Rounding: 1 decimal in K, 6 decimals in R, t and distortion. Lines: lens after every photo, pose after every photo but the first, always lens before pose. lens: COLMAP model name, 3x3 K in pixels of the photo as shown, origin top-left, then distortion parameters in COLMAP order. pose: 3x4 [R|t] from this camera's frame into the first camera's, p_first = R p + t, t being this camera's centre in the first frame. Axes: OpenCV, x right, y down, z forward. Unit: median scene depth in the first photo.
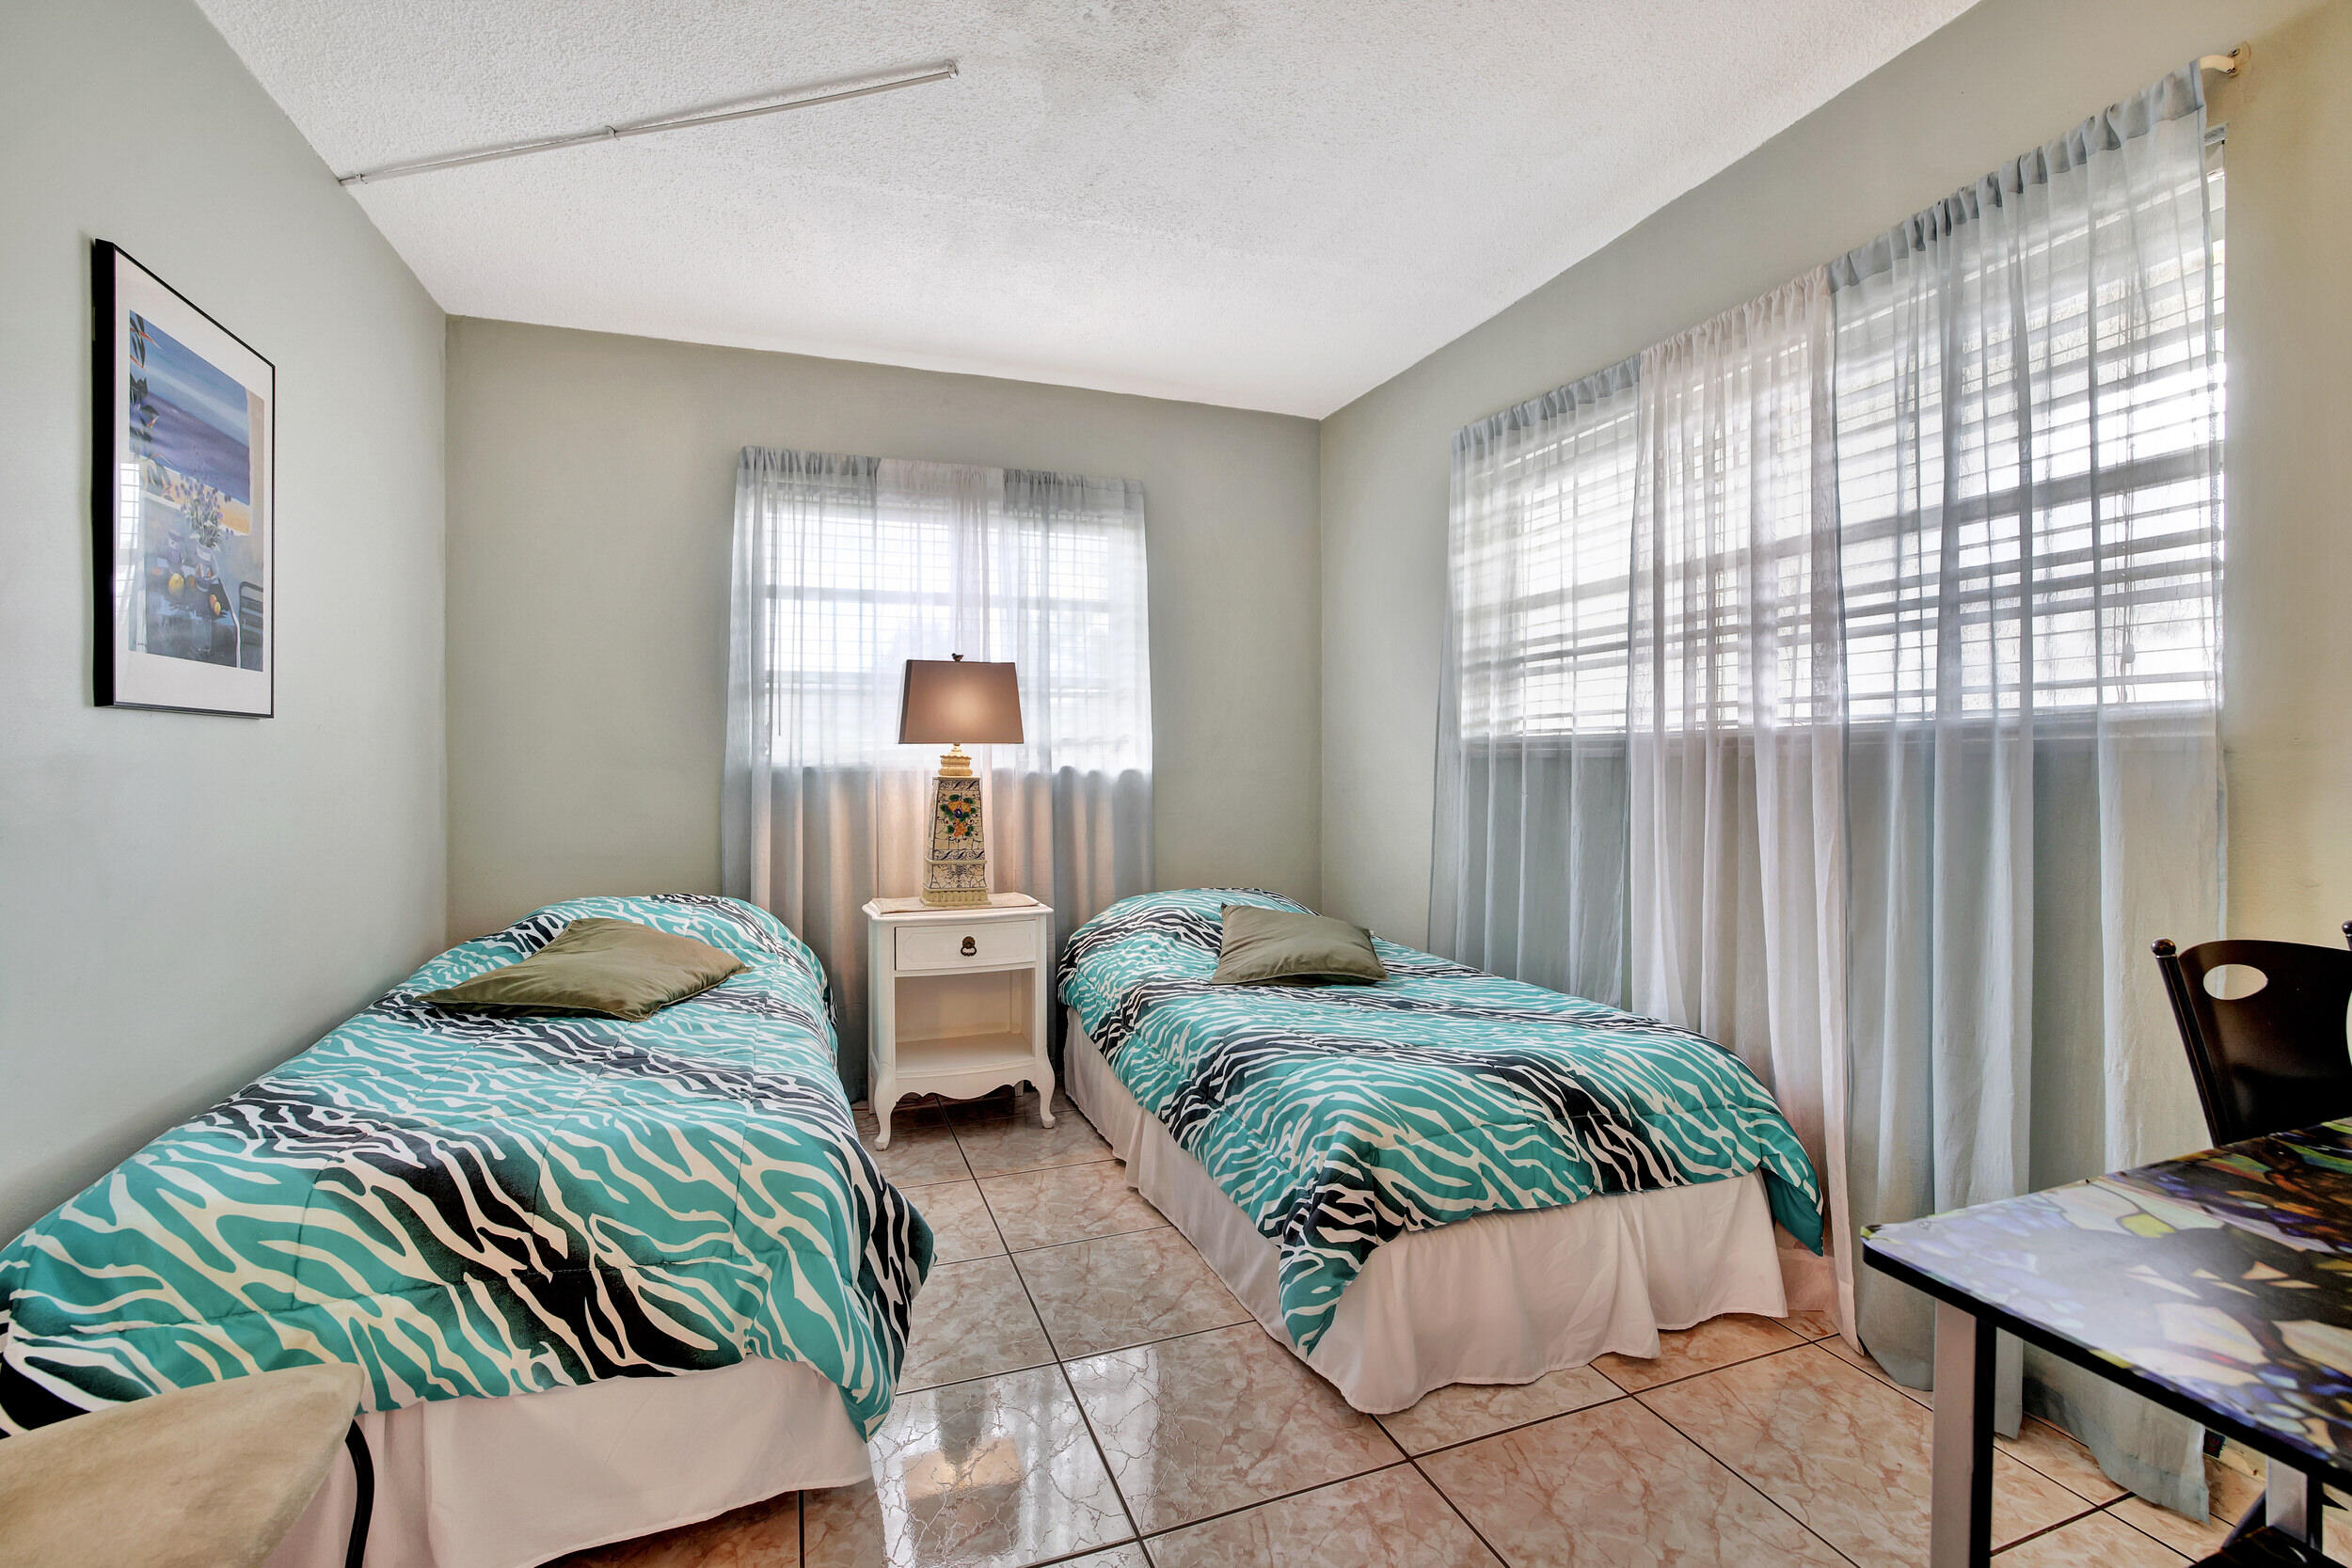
lens RADIAL K [[1006.3, 0, 1151.3], [0, 1006.3, 773.7], [0, 0, 1]] dist [-0.022541, 0.000381]
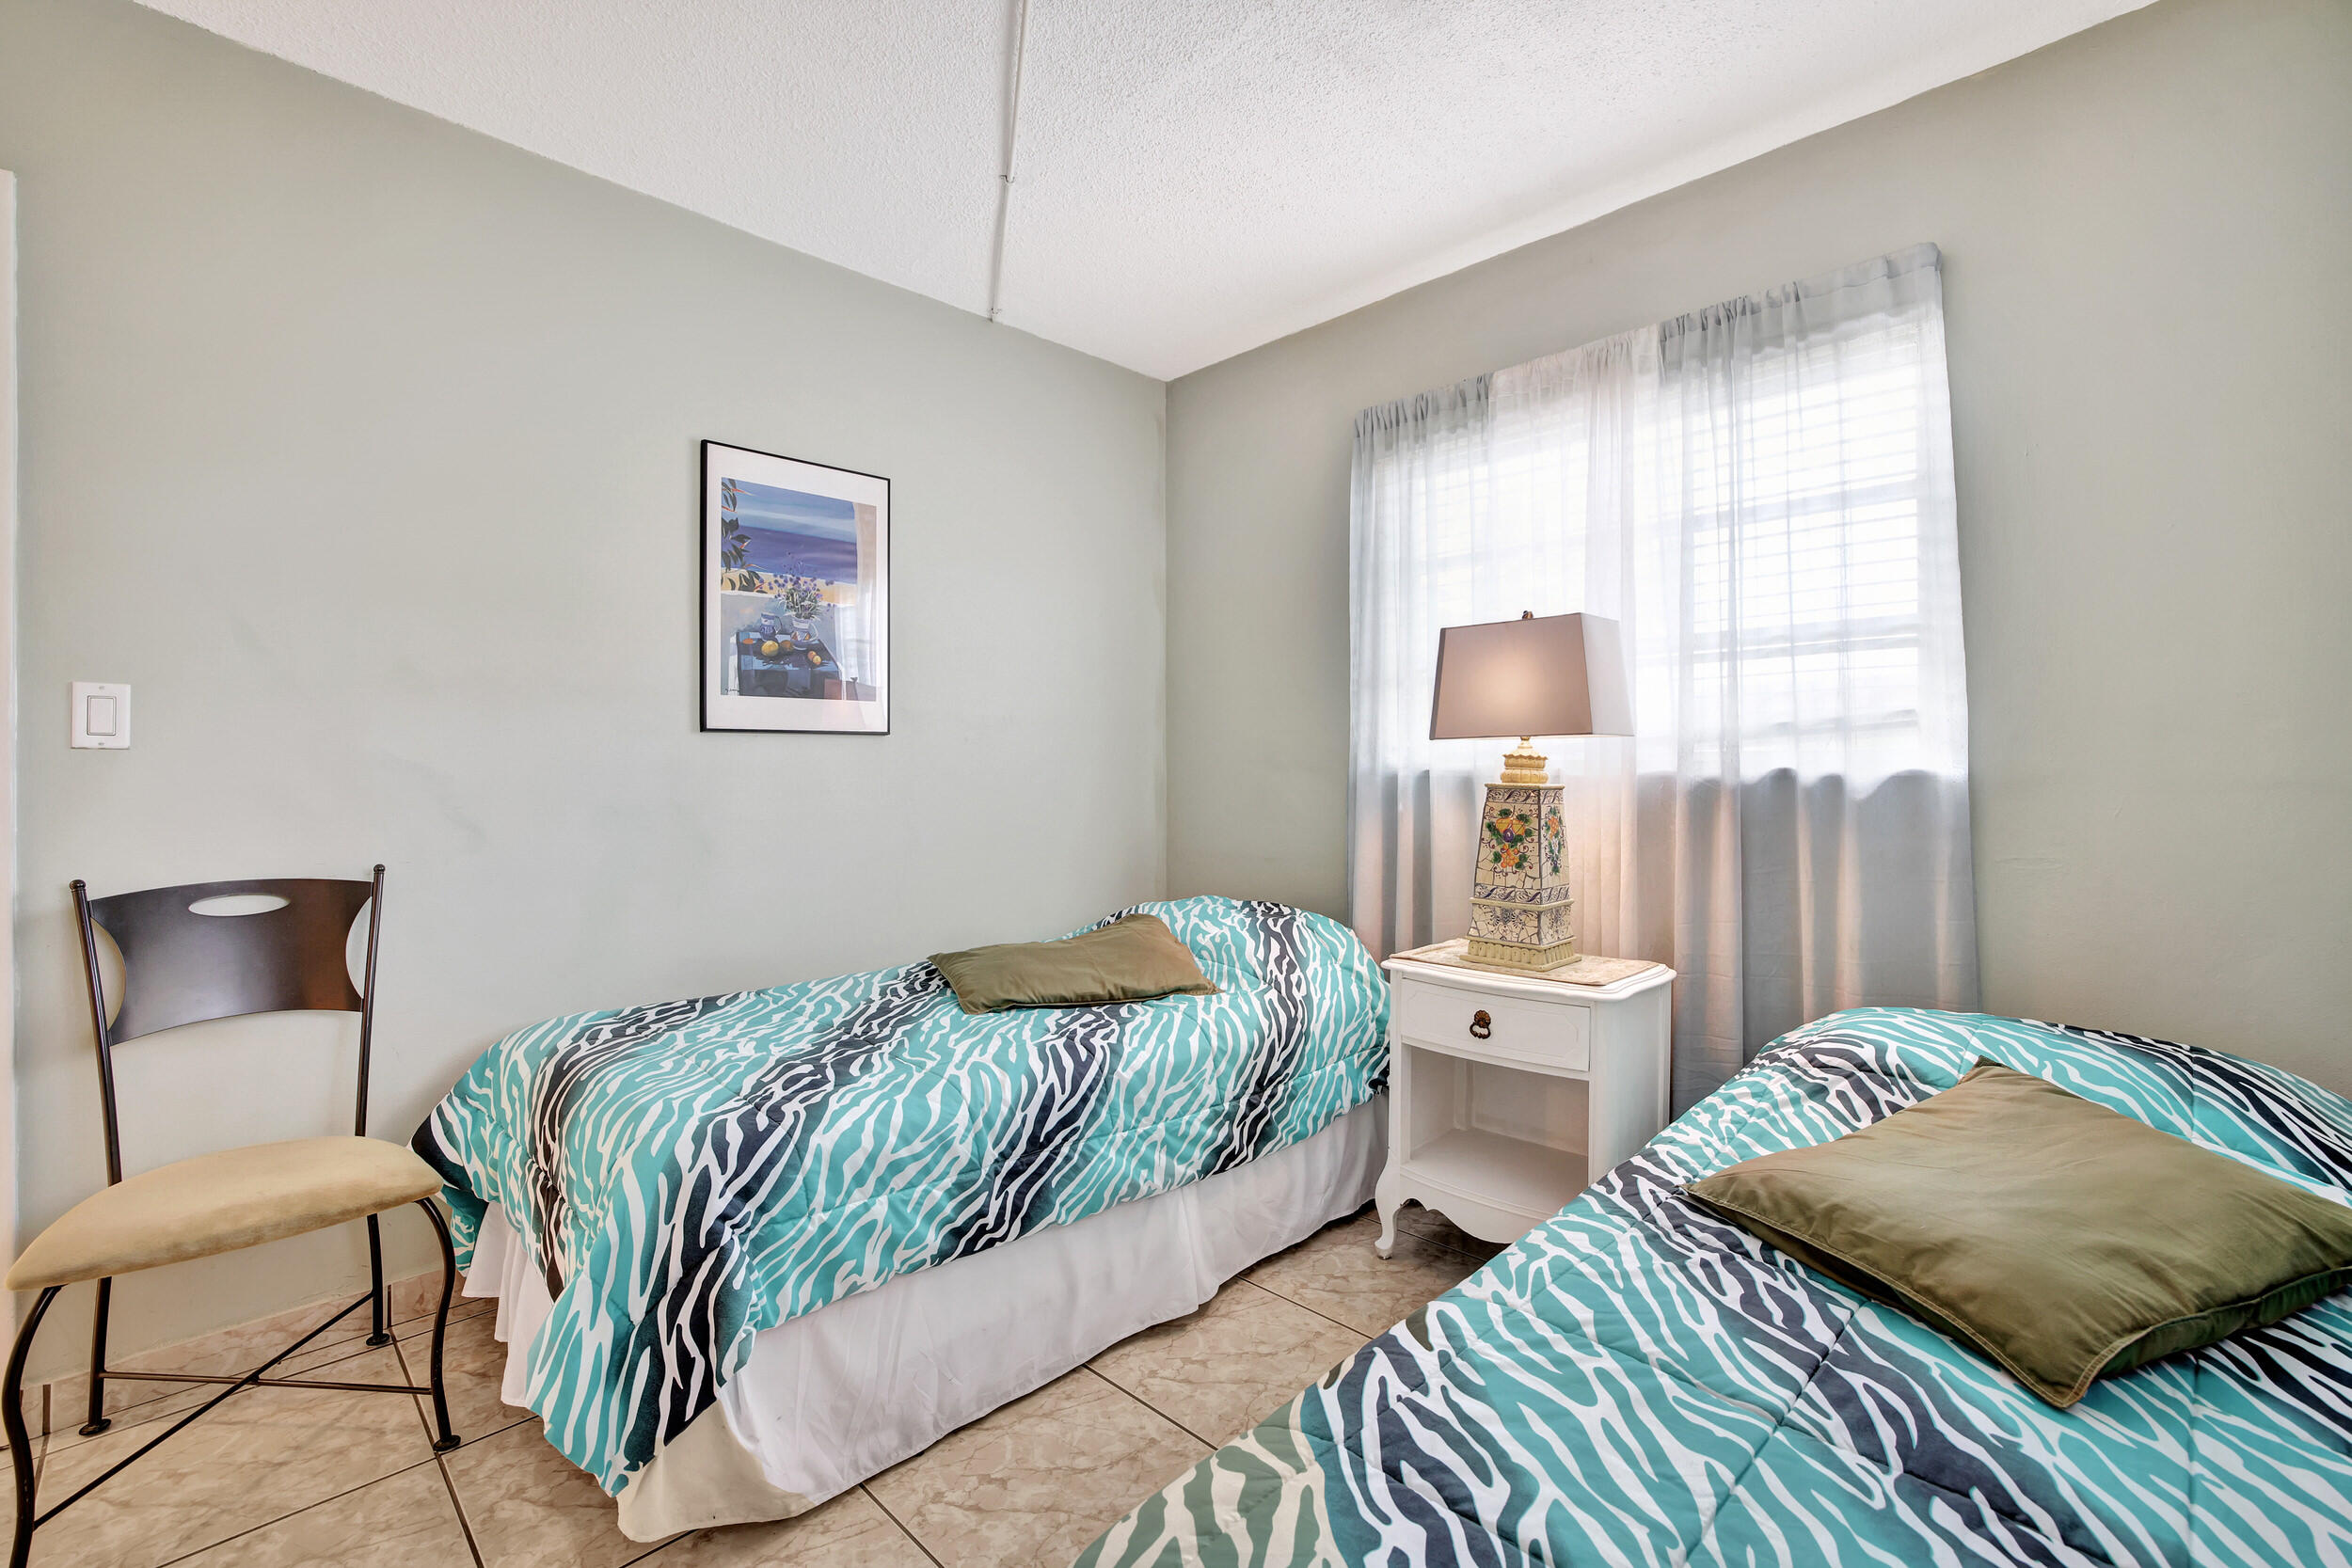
lens RADIAL K [[1003.6, 0, 1175.1], [0, 1003.6, 757.0], [0, 0, 1]] dist [-0.045637, 0.020134]
pose [[0.429143, -0.007913, -0.903202, 0.359345], [-0.005603, 0.999919, -0.011422, -0.006801], [0.903219, 0.009962, 0.429064, 0.504272]]
